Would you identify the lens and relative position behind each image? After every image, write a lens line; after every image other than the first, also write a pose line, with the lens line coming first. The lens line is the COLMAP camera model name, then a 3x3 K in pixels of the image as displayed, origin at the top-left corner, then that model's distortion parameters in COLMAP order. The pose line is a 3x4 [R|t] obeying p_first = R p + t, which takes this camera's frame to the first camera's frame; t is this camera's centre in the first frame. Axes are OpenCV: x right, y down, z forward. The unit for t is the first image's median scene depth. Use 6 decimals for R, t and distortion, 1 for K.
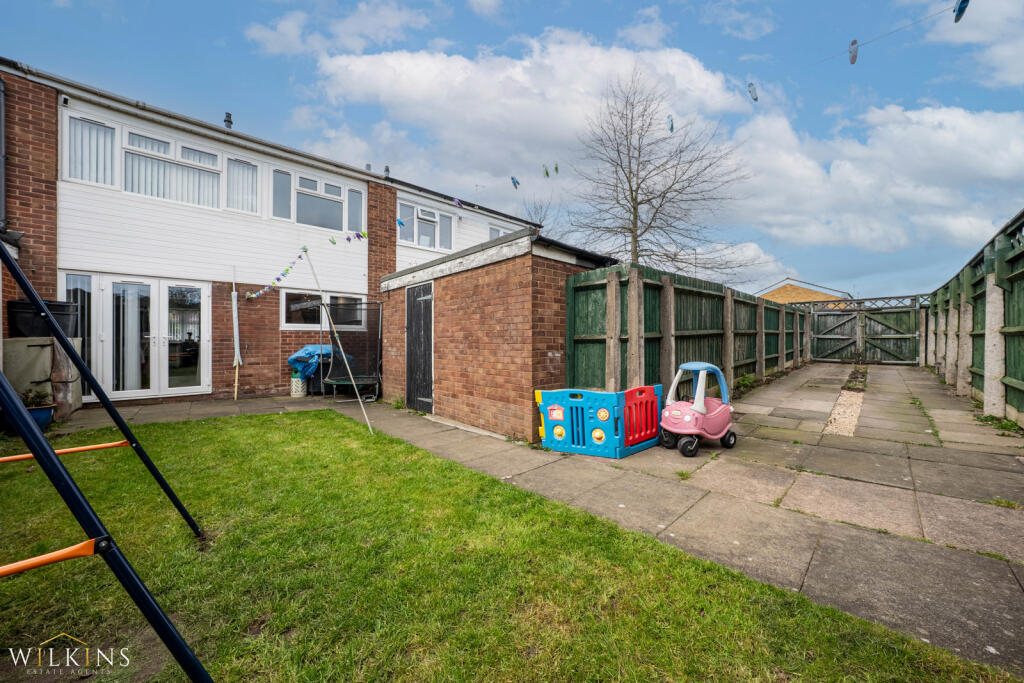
lens RADIAL K [[353.2, 0, 497.4], [0, 353.2, 340.3], [0, 0, 1]] dist [-0.000474, -0.000056]
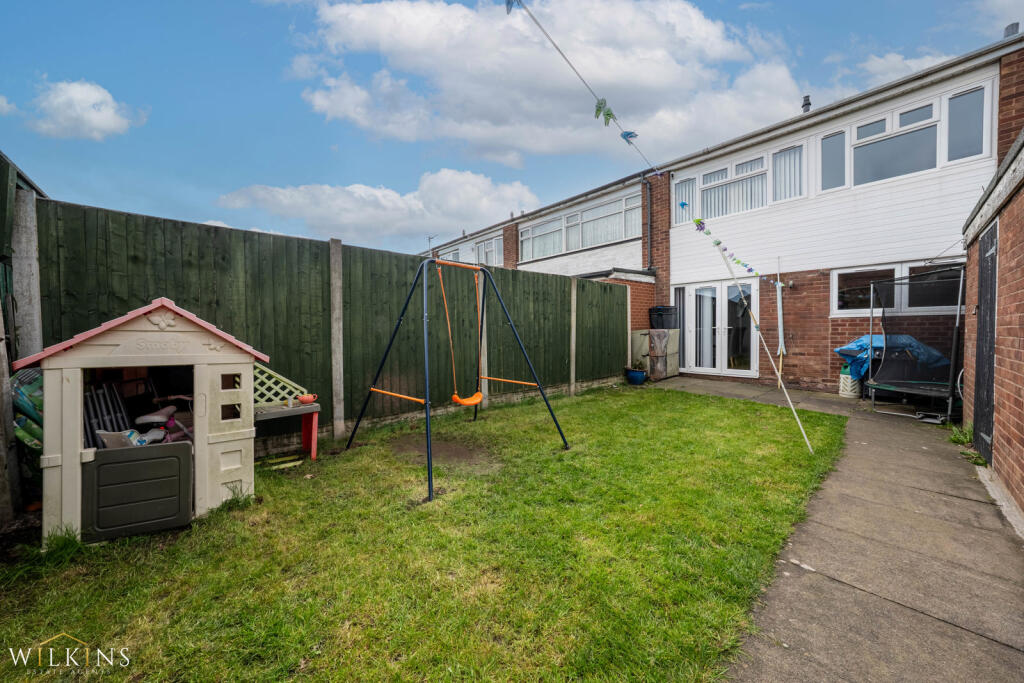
lens RADIAL K [[347.4, 0, 518.2], [0, 347.4, 338.8], [0, 0, 1]] dist [-0.000725, 0.000100]
pose [[0.057812, 0.021128, -0.998104, 0.265550], [0.009185, 0.999722, 0.021694, -0.003756], [0.998285, -0.010422, 0.057602, 0.229677]]
